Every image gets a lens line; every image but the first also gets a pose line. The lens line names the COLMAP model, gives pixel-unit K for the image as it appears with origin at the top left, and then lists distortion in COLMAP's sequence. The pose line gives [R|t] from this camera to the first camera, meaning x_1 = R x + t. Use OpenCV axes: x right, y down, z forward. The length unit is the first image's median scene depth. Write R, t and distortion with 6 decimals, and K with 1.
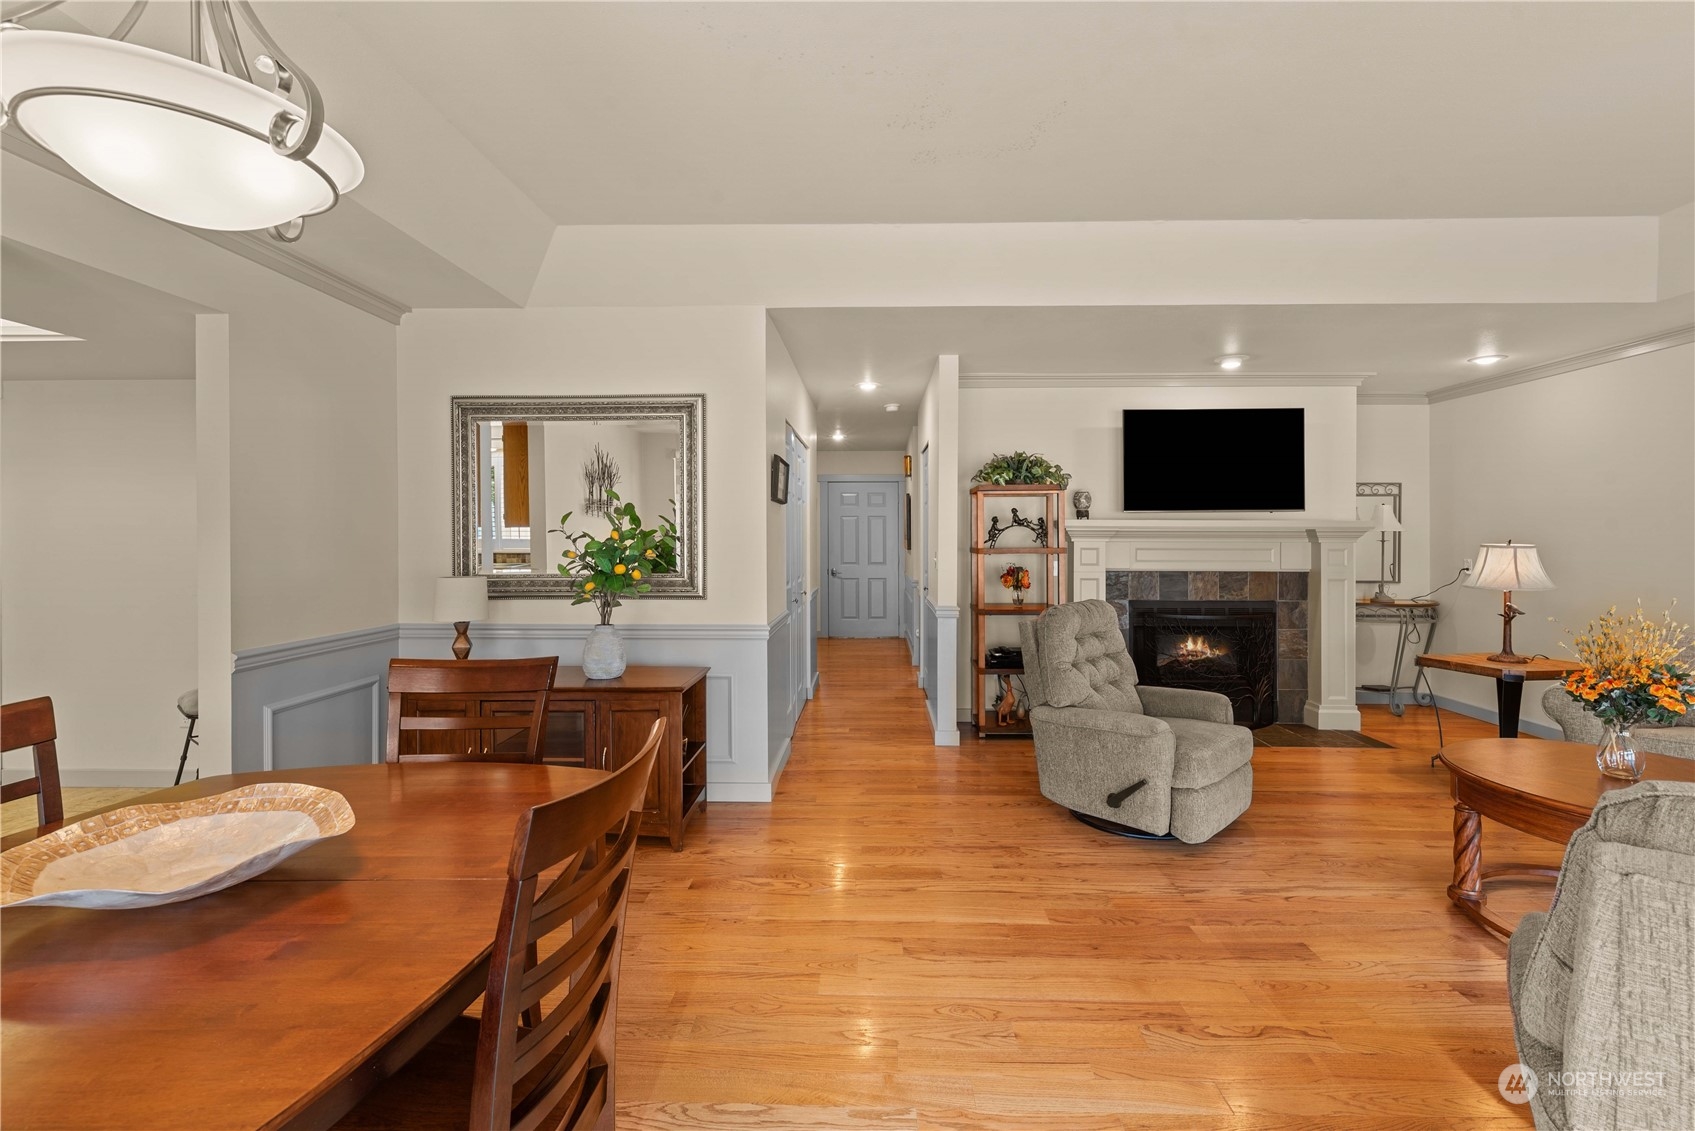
lens RADIAL K [[747.5, 0, 860.4], [0, 747.5, 534.7], [0, 0, 1]] dist [0.000236, 0.000100]
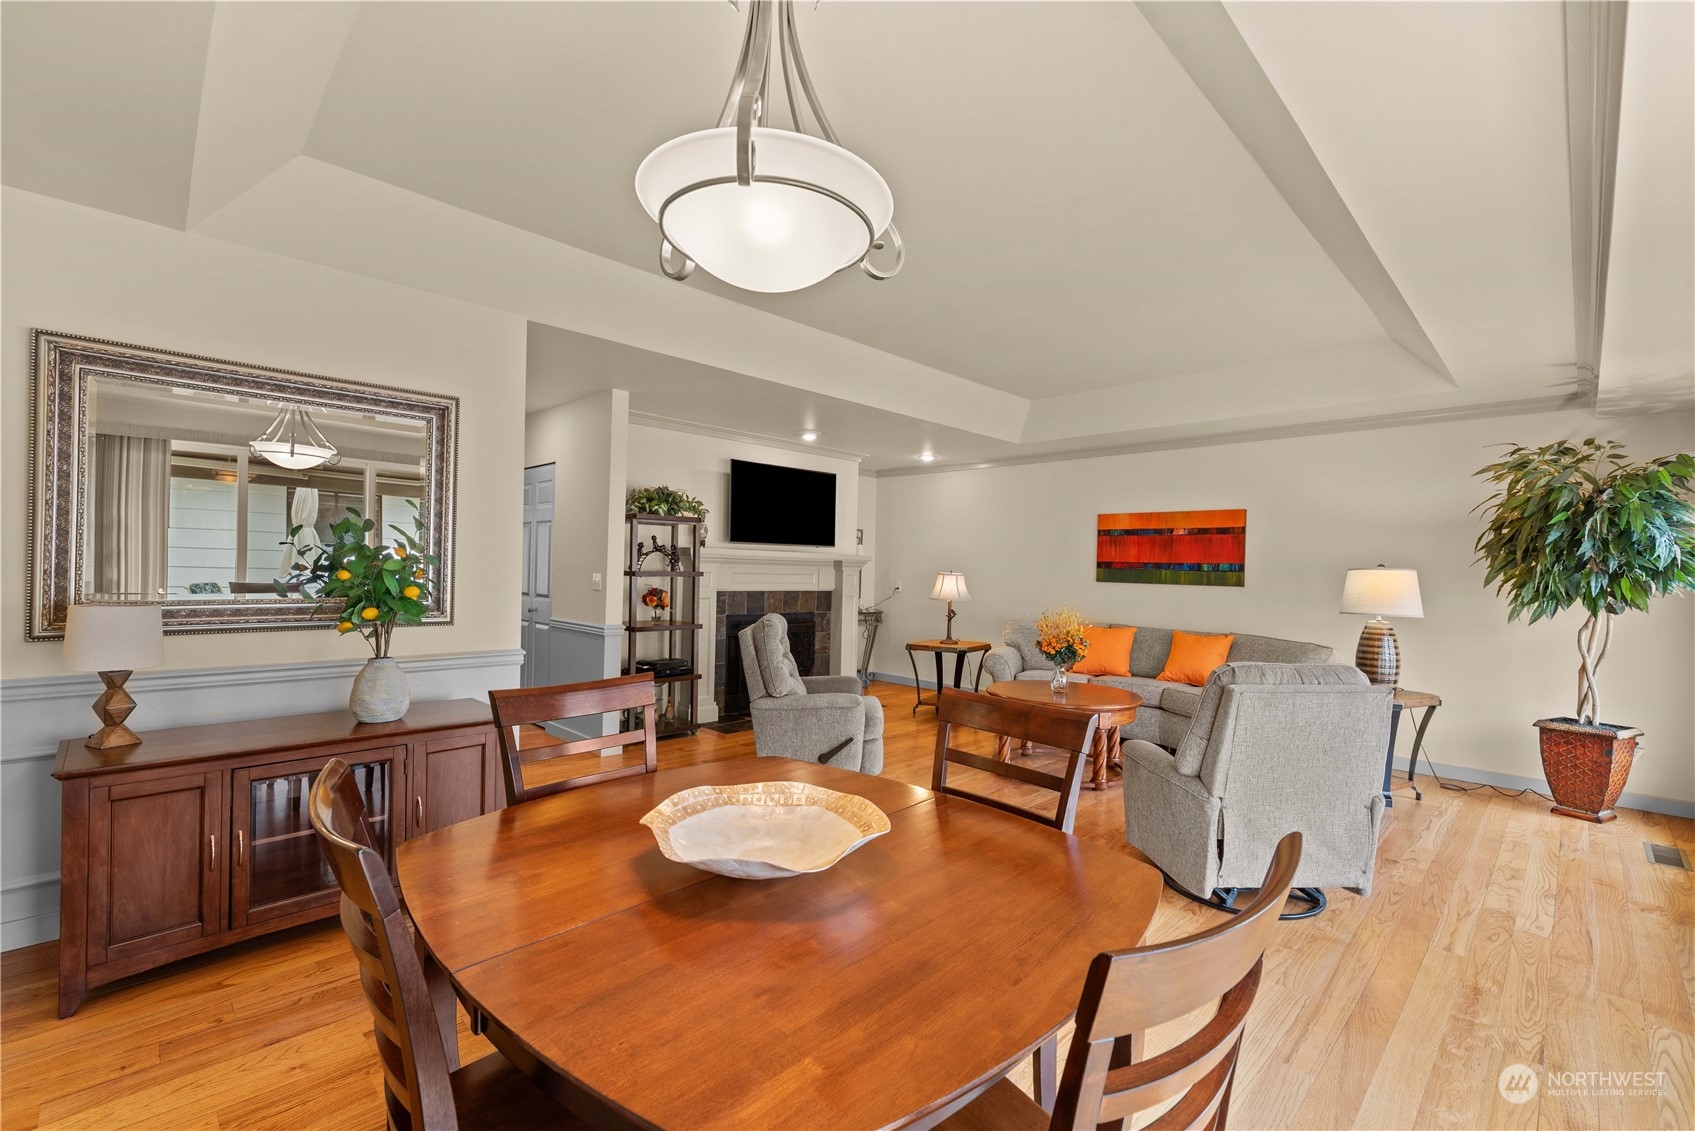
lens RADIAL K [[726.8, 0, 851.0], [0, 726.8, 565.1], [0, 0, 1]] dist [0.000190, -0.000134]
pose [[0.693256, 0.018410, 0.720456, -0.377350], [-0.025750, 0.999668, -0.000768, 0.001764], [-0.720231, -0.018019, 0.693500, 0.033378]]
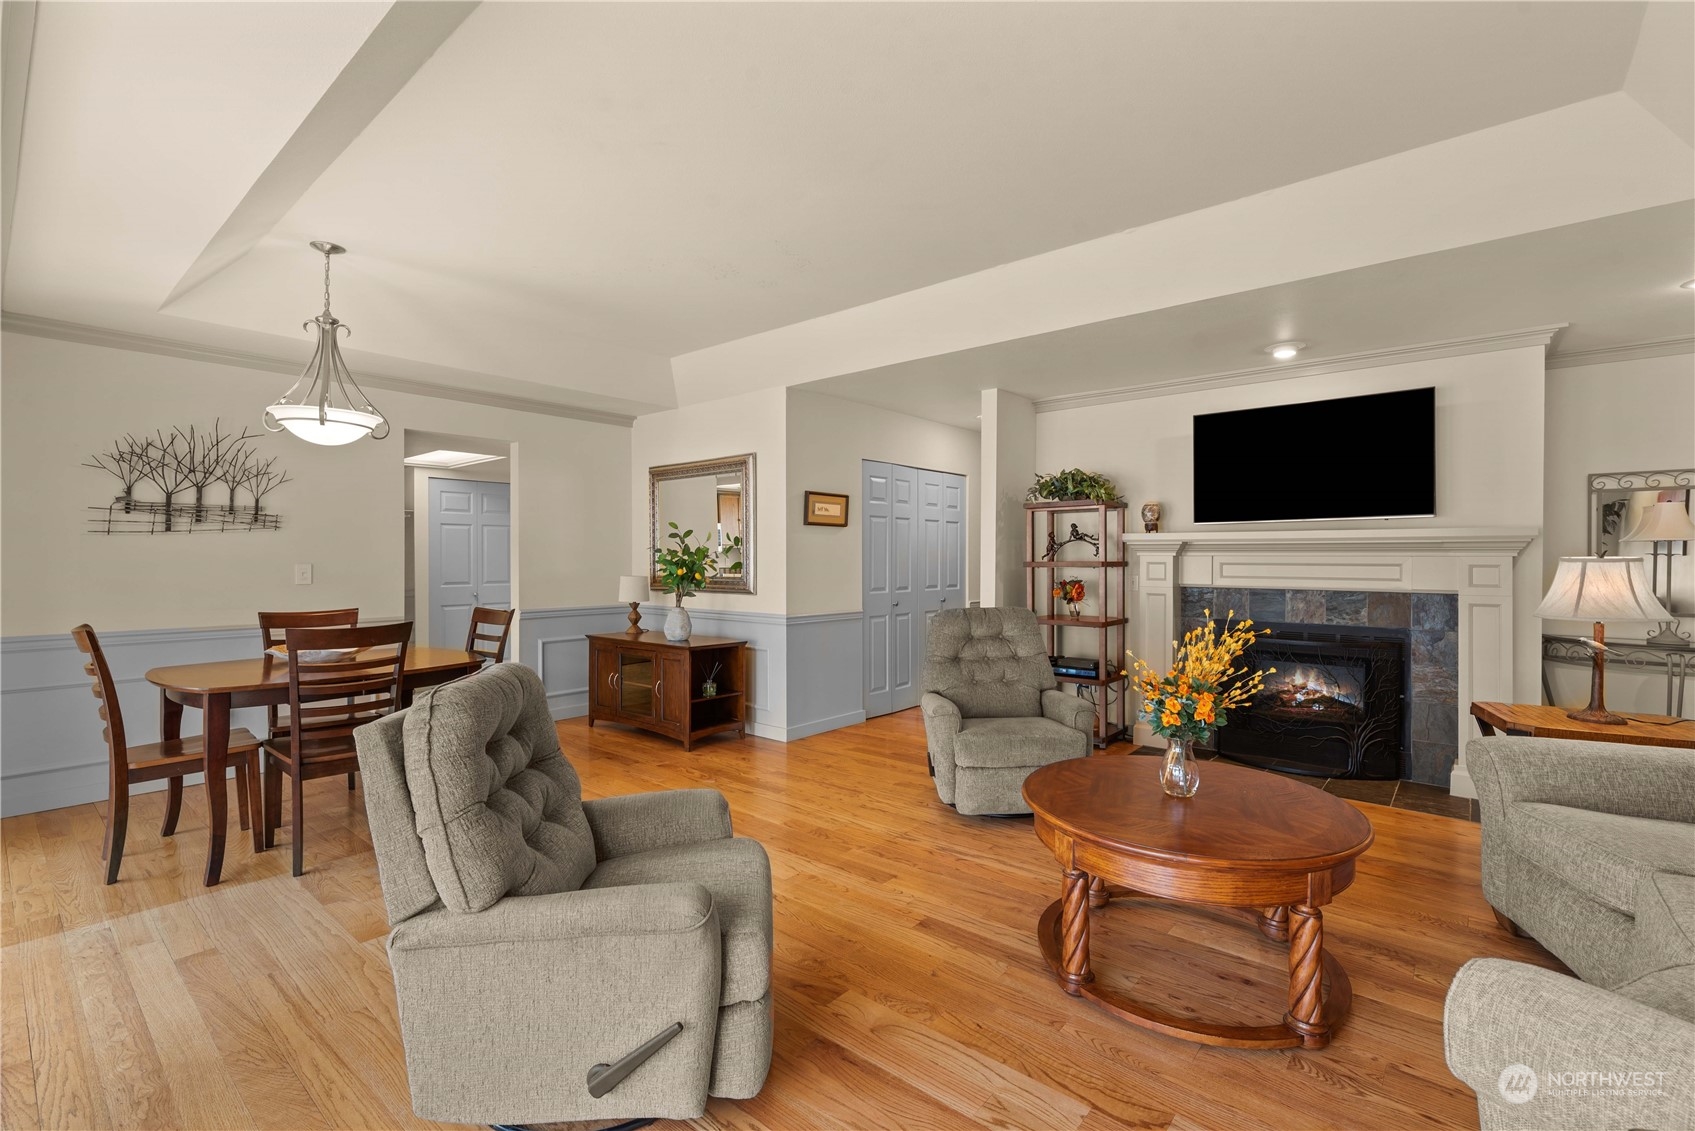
lens RADIAL K [[748.1, 0, 857.2], [0, 748.1, 550.5], [0, 0, 1]] dist [0.001485, -0.000051]
pose [[0.779573, -0.006683, -0.626275, 0.632163], [0.001689, 0.999962, -0.008568, 0.010590], [0.626309, 0.005621, 0.779555, -0.000937]]
